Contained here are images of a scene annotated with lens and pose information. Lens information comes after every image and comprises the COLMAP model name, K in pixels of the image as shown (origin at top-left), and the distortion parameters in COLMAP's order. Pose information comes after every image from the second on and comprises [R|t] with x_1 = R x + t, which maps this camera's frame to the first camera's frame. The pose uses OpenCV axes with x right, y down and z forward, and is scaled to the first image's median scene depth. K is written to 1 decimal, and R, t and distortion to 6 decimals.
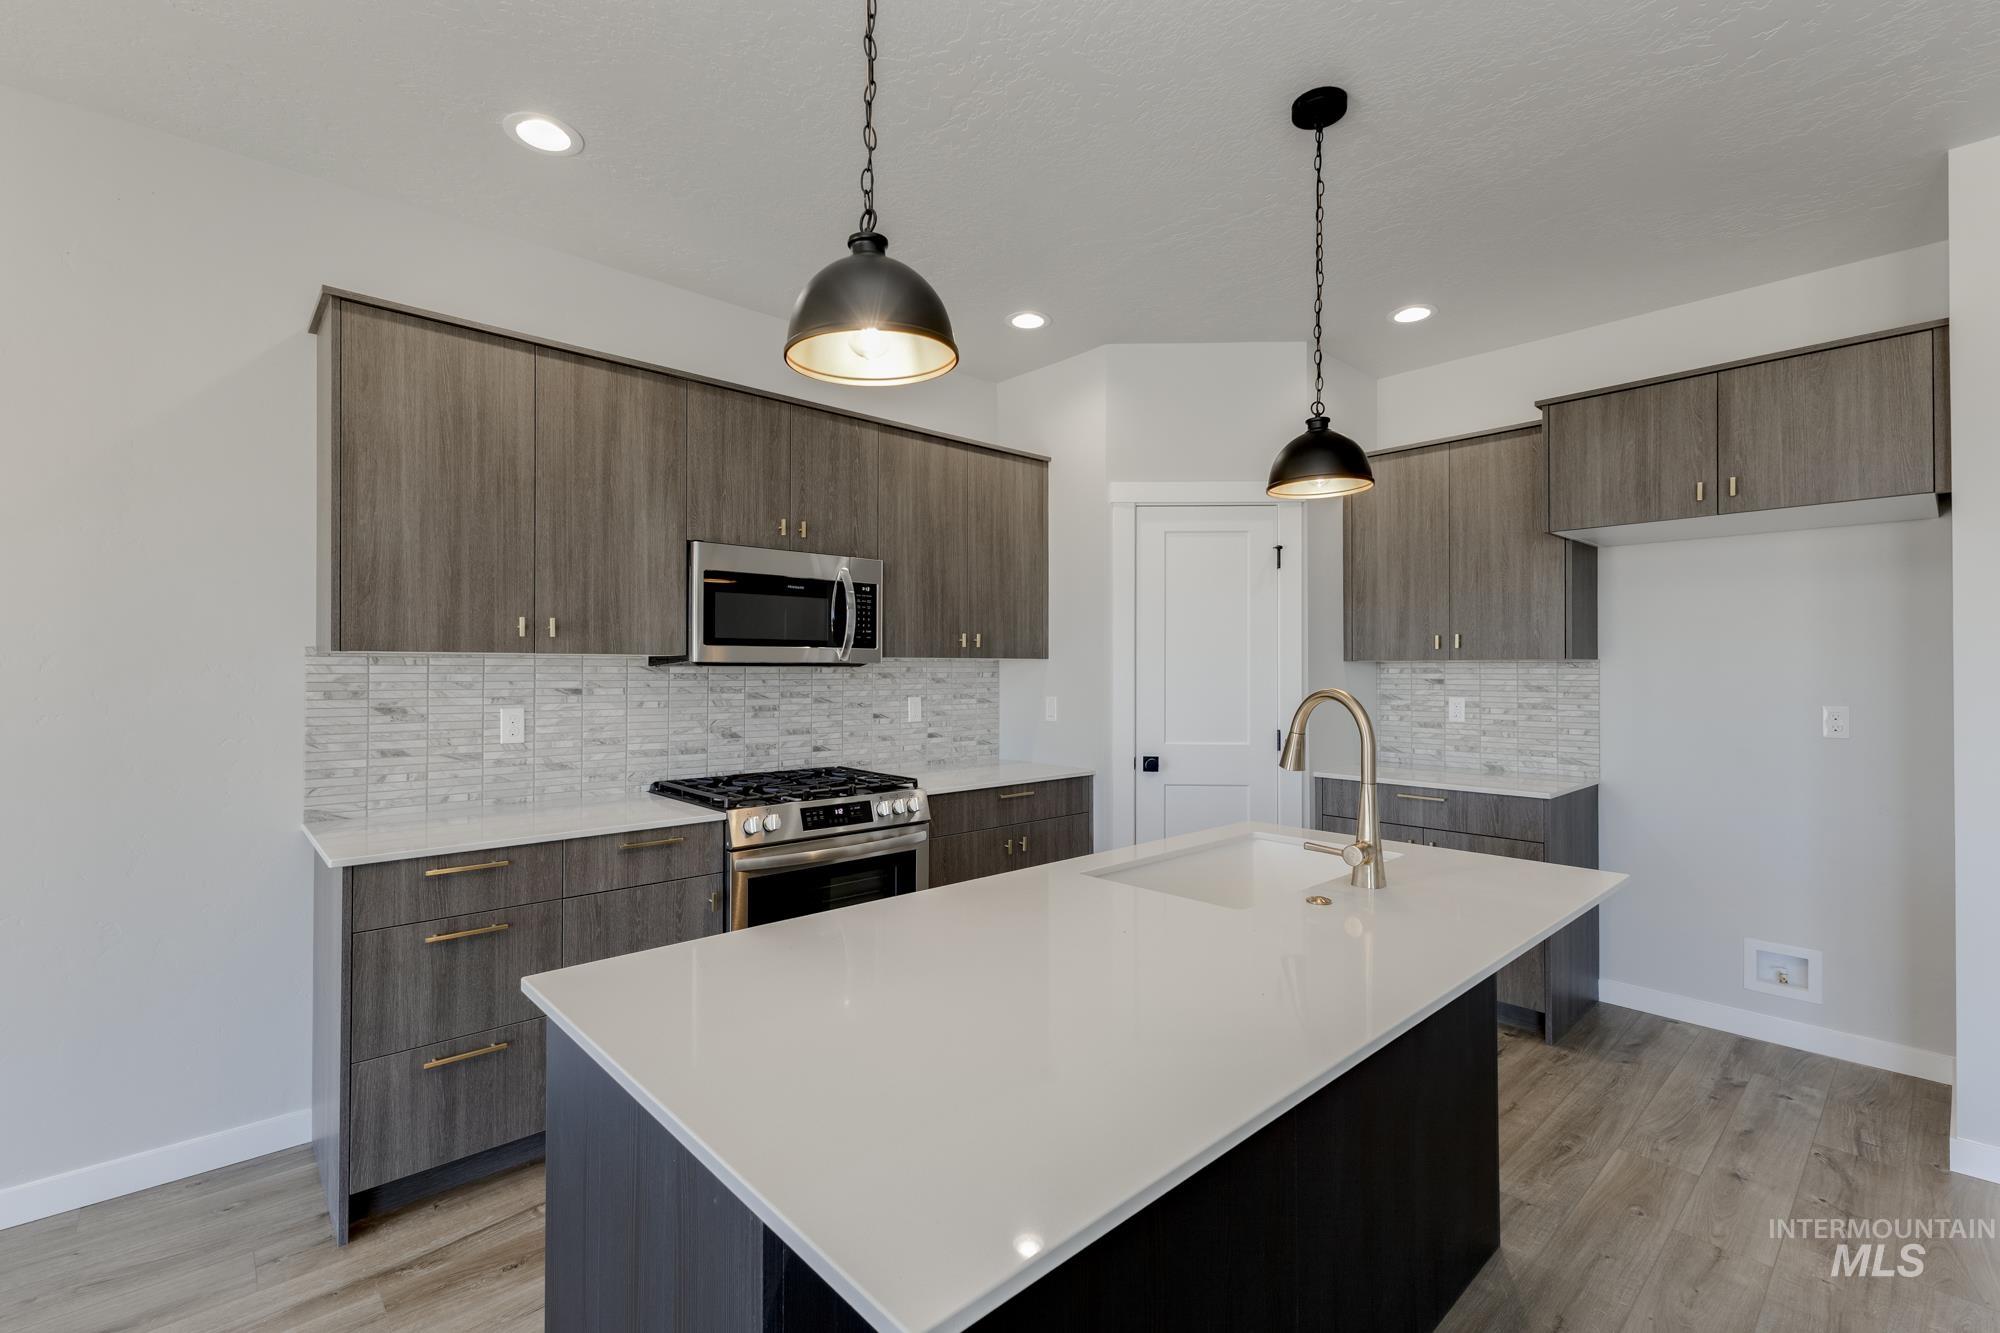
lens RADIAL K [[882.1, 0, 999.7], [0, 882.1, 665.1], [0, 0, 1]] dist [0.016074, 0.000207]
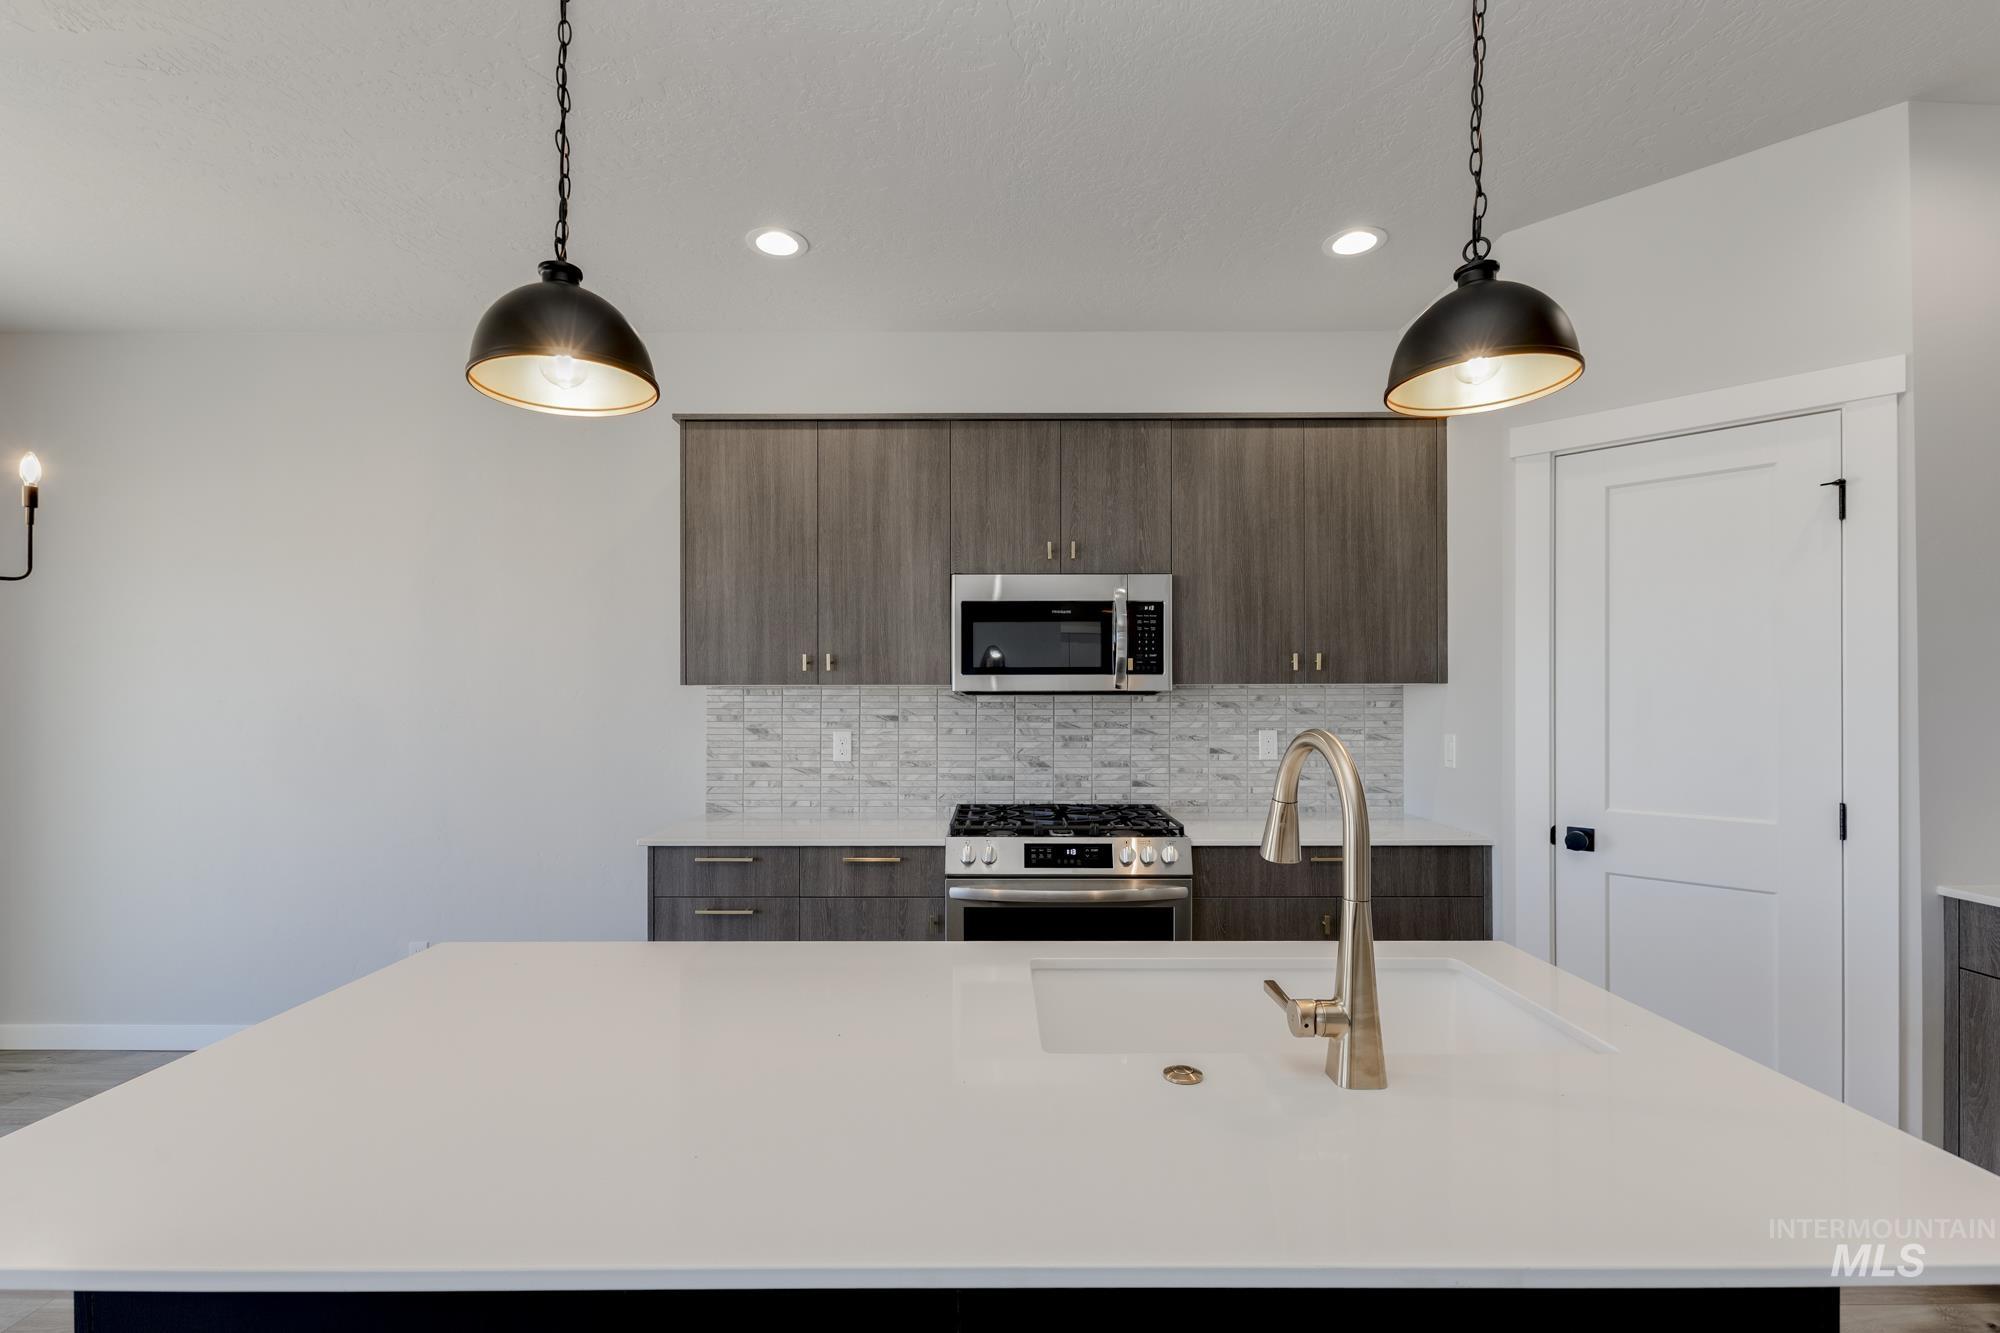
lens RADIAL K [[879.1, 0, 978.9], [0, 879.1, 696.7], [0, 0, 1]] dist [0.000872, 0.000136]
pose [[0.733046, -0.002755, -0.680174, 0.361831], [0.005147, 0.999986, 0.001496, 0.001518], [0.680160, -0.004598, 0.733049, 0.254156]]
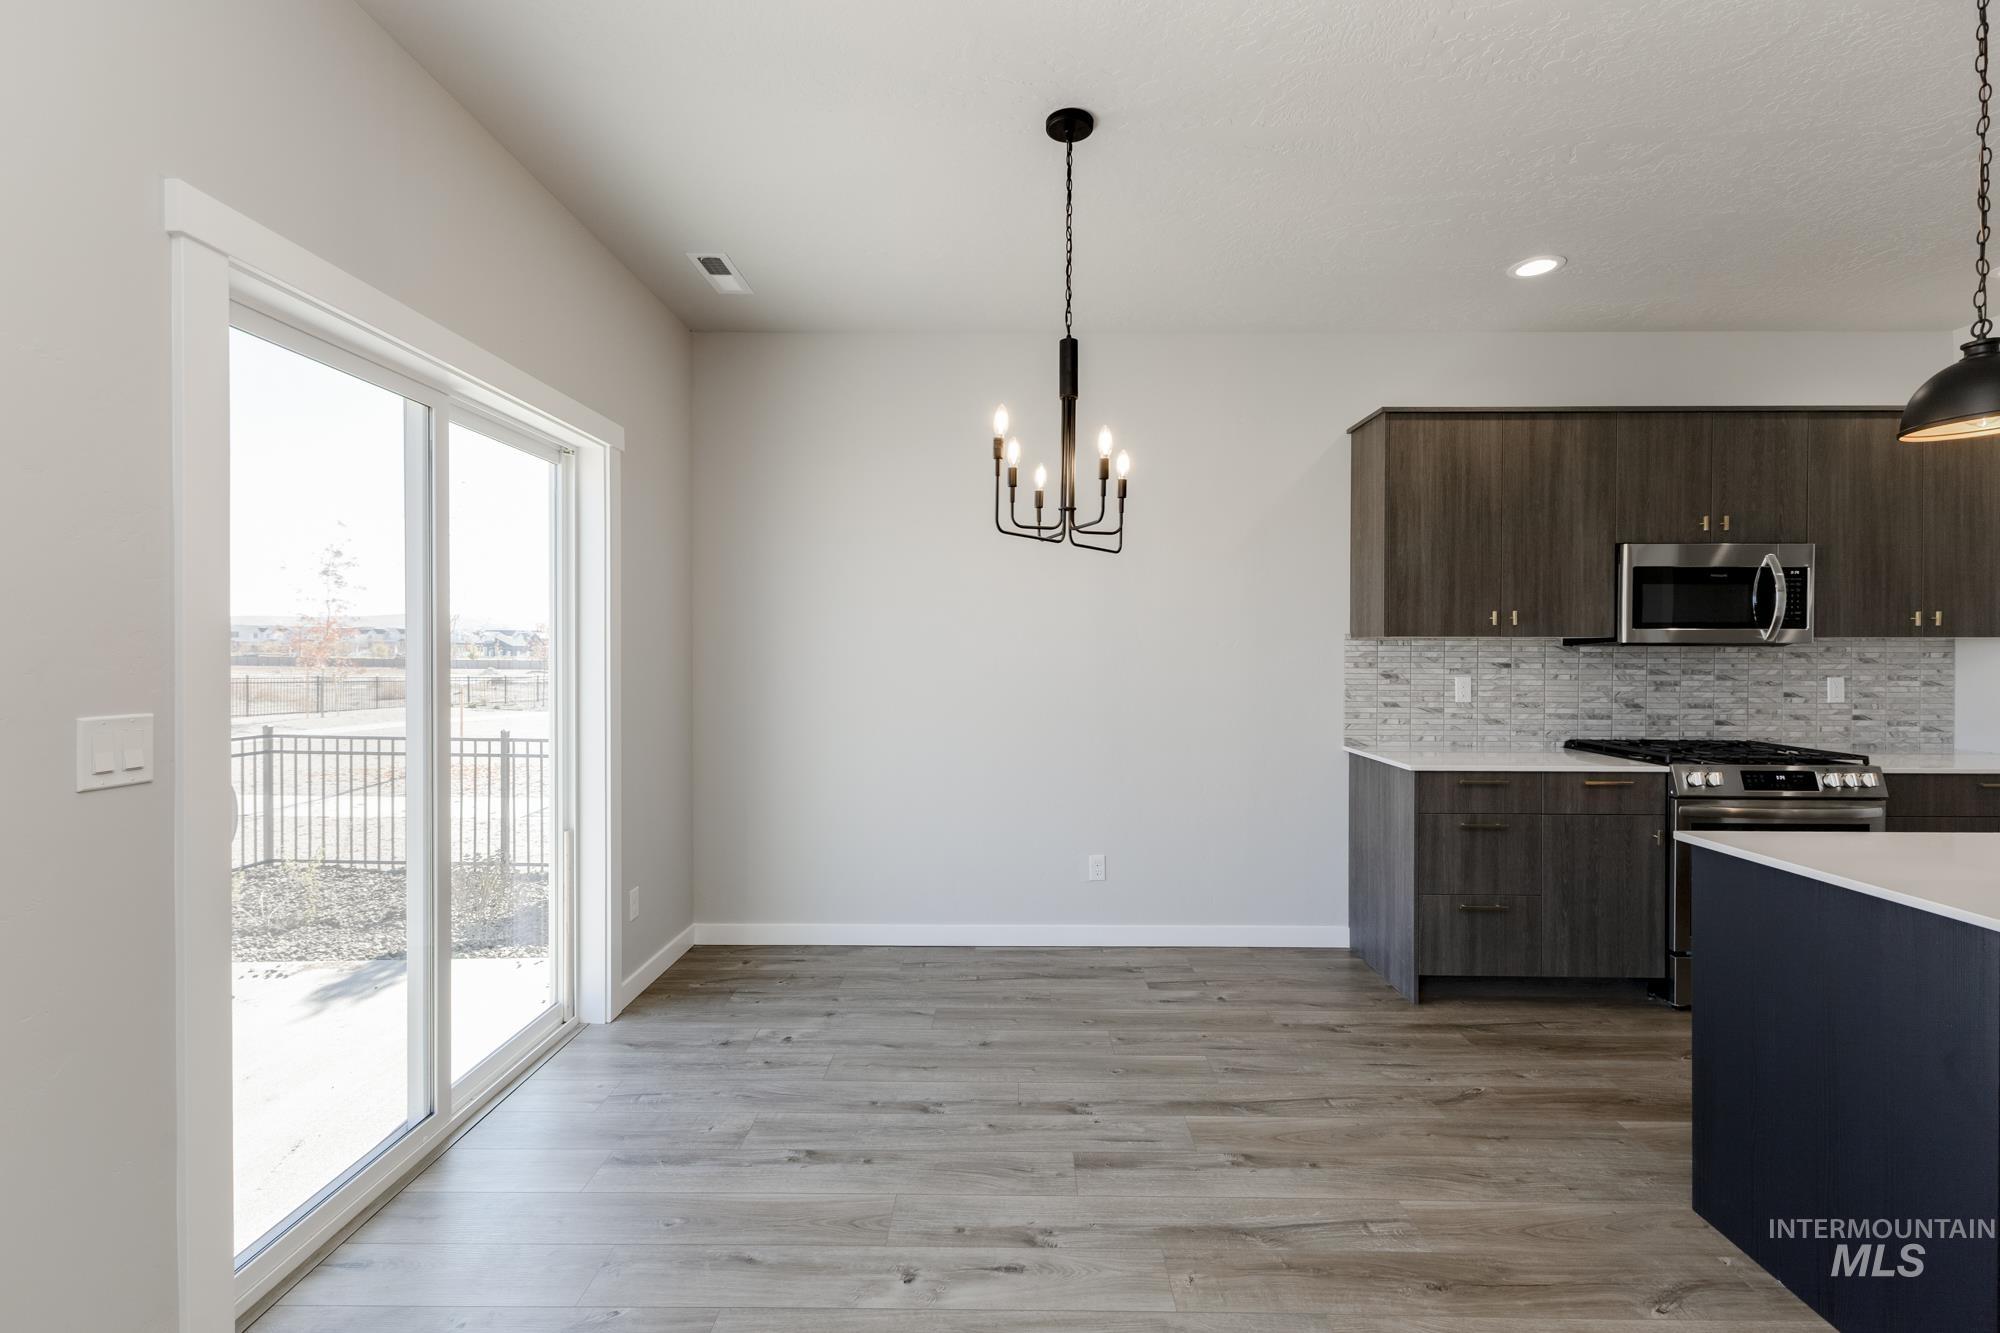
lens RADIAL K [[879.1, 0, 990.8], [0, 879.1, 652.1], [0, 0, 1]] dist [0.000872, 0.000136]
pose [[0.725367, 0.004389, -0.688349, -0.137624], [0.002072, 0.999961, 0.008560, -0.002486], [0.688360, -0.007635, 0.725329, -0.465186]]
